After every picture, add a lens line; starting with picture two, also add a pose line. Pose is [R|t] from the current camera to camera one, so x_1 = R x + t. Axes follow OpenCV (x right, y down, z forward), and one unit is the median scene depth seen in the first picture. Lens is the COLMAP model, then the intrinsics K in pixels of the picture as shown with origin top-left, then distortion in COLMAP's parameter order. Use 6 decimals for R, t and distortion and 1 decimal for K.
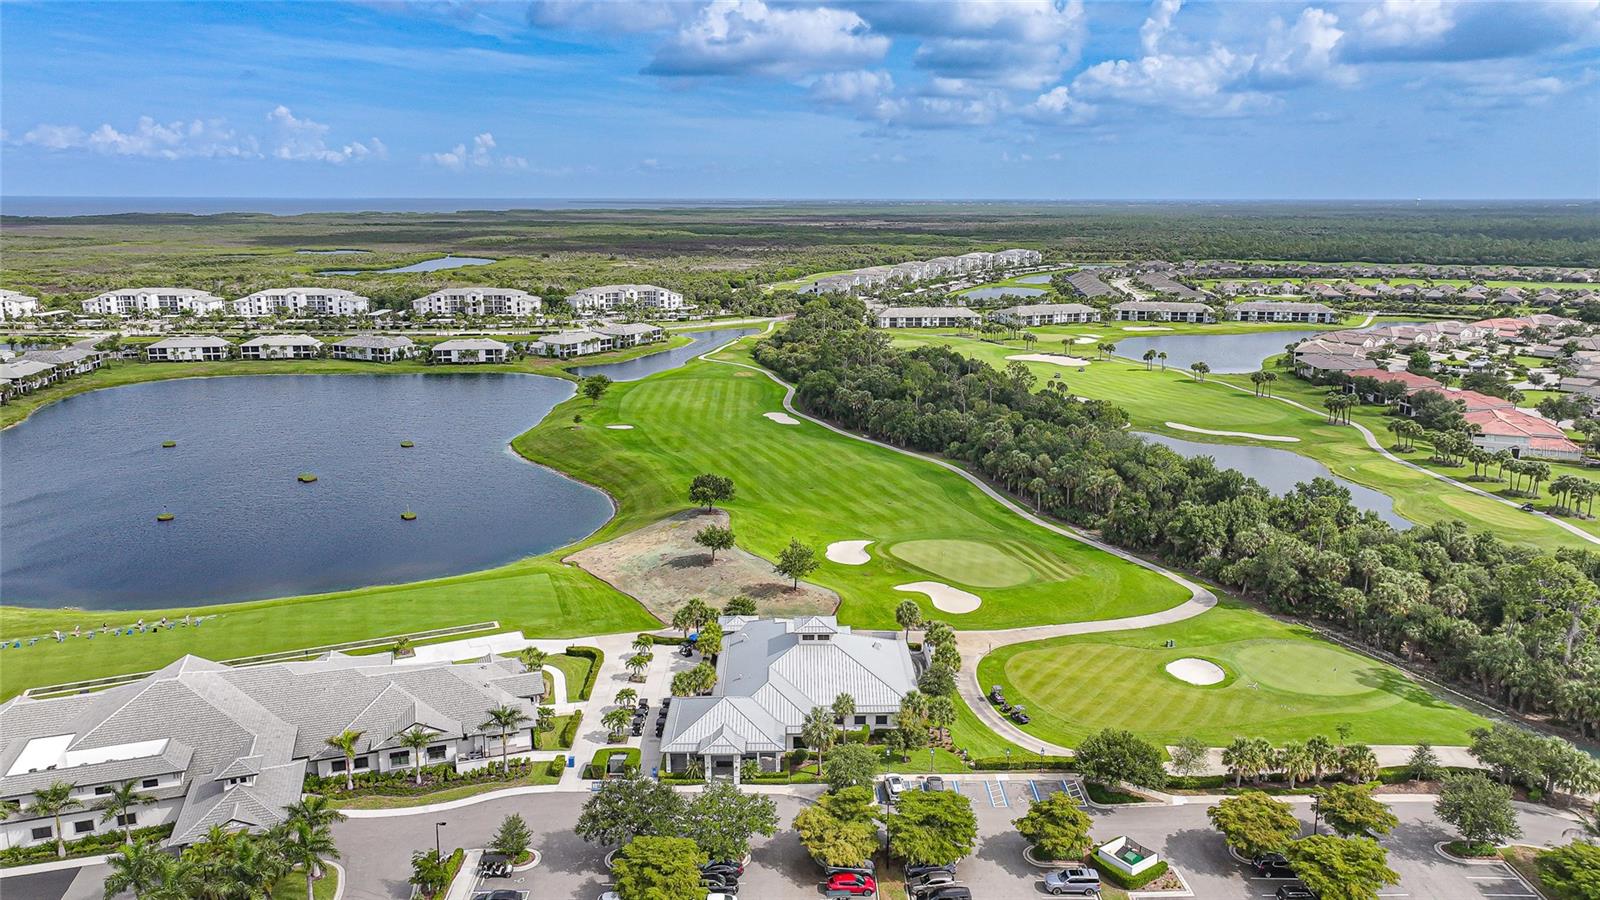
lens RADIAL K [[1118.7, 0, 800.2], [0, 1118.7, 436.0], [0, 0, 1]] dist [-0.001280, 0.014952]
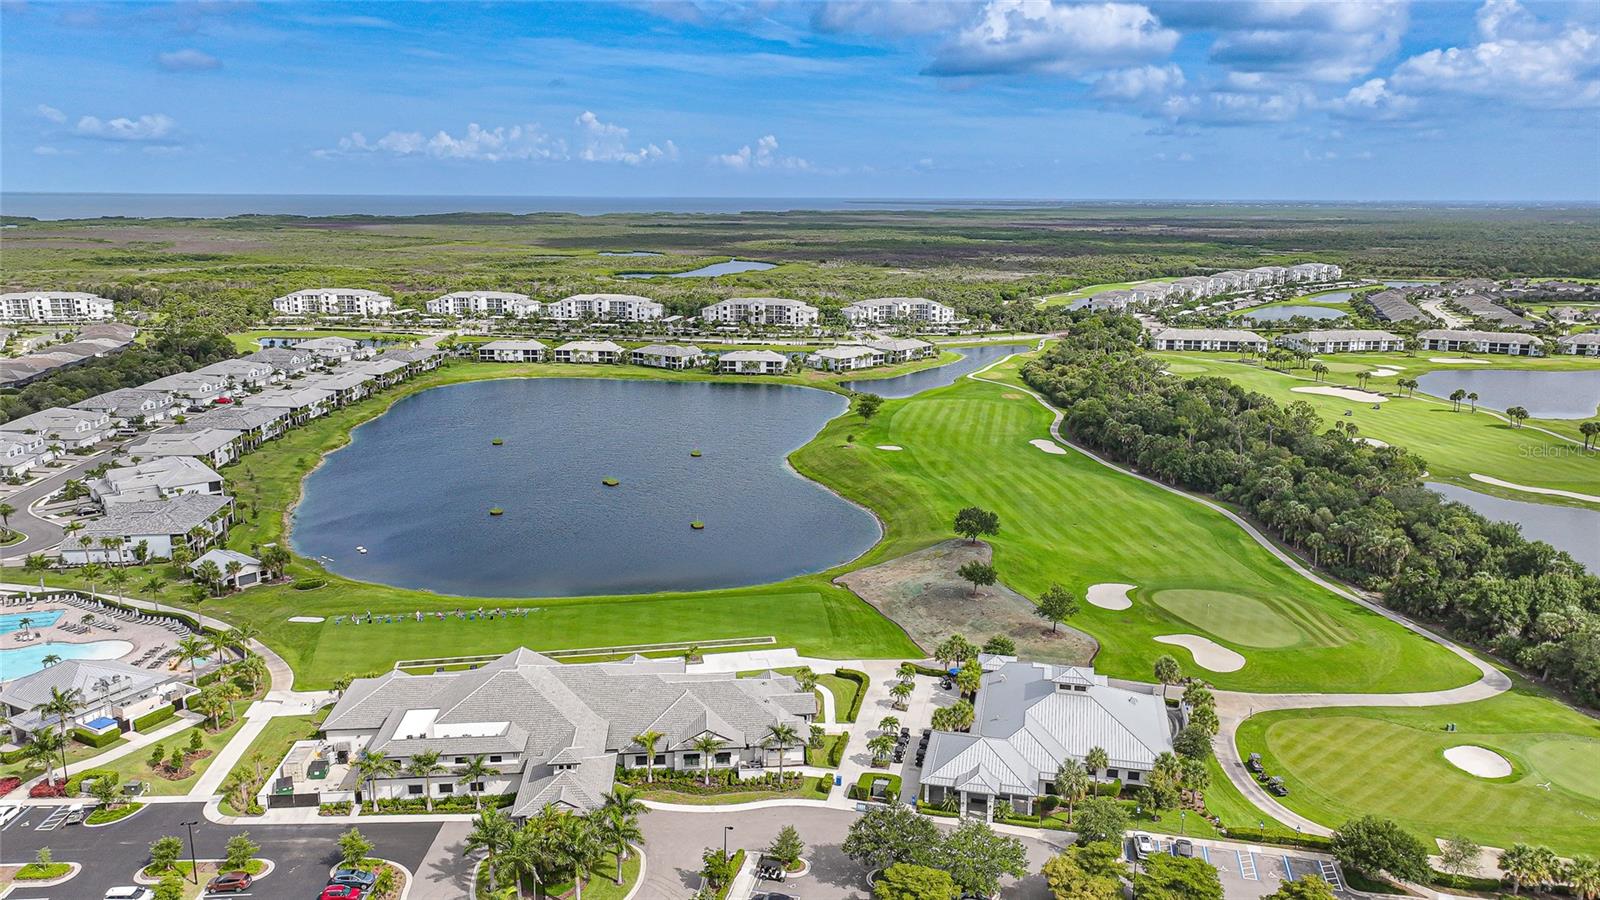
lens RADIAL K [[1118.7, 0, 803.0], [0, 1118.7, 429.5], [0, 0, 1]] dist [-0.001280, 0.014952]
pose [[0.972152, 0.049656, -0.229029, -0.001104], [-0.050677, 0.998714, 0.001427, -0.016173], [0.228805, 0.010219, 0.973419, -0.025007]]
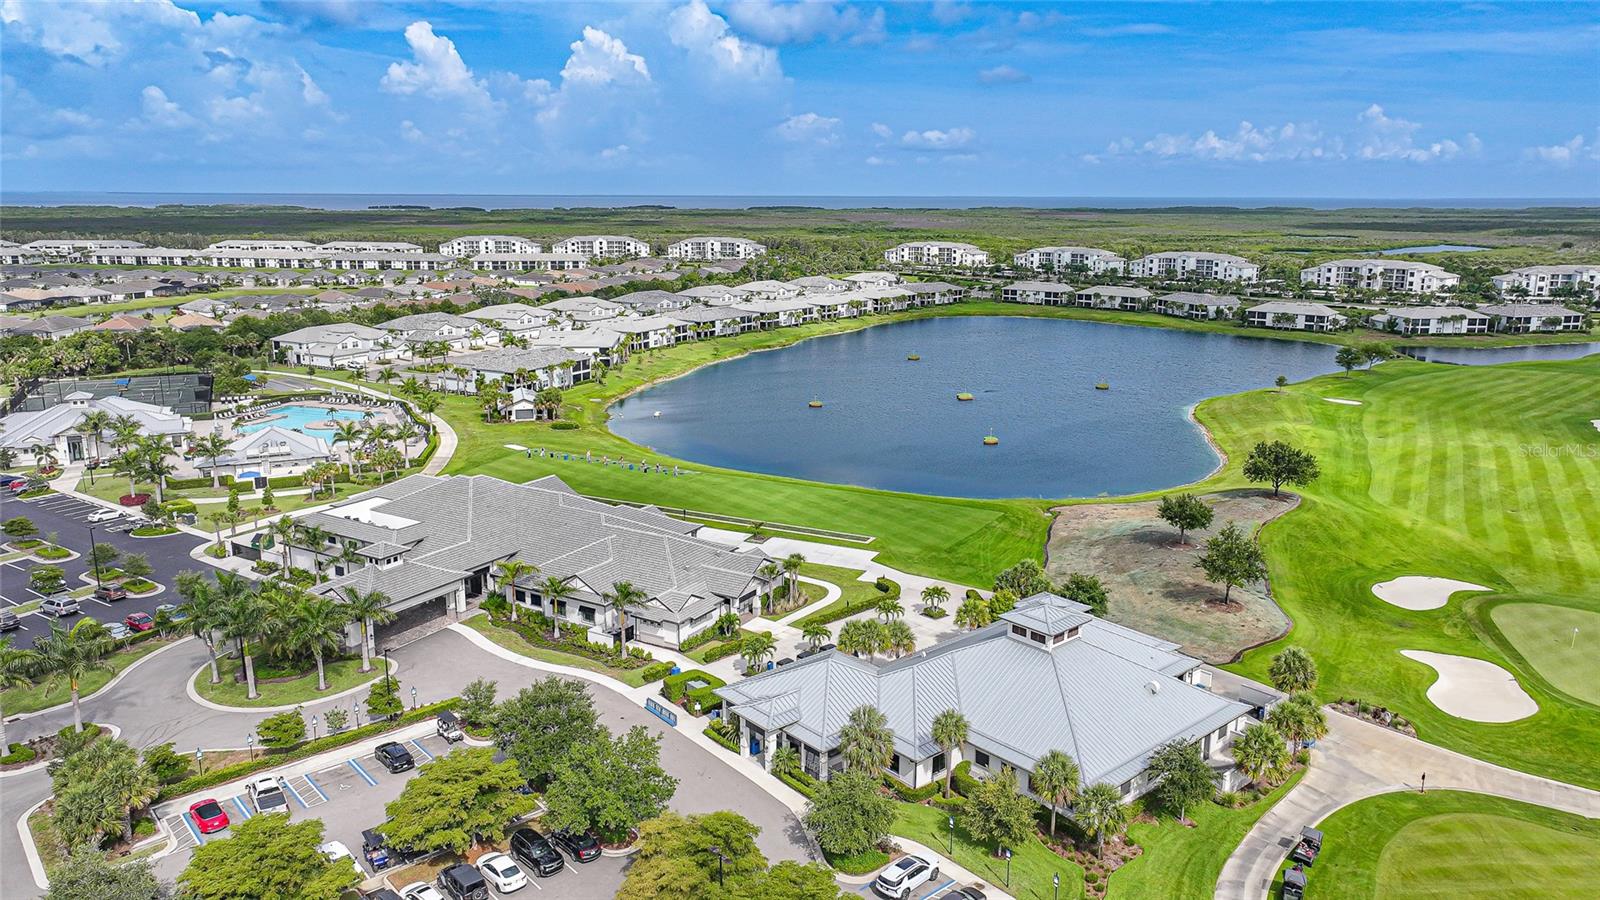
lens RADIAL K [[1118.7, 0, 816.3], [0, 1118.7, 423.5], [0, 0, 1]] dist [-0.001280, 0.014952]
pose [[0.646158, 0.151869, -0.747941, 0.134190], [-0.160230, 0.985155, 0.061610, 0.012577], [0.746195, 0.080033, 0.660899, 0.153970]]
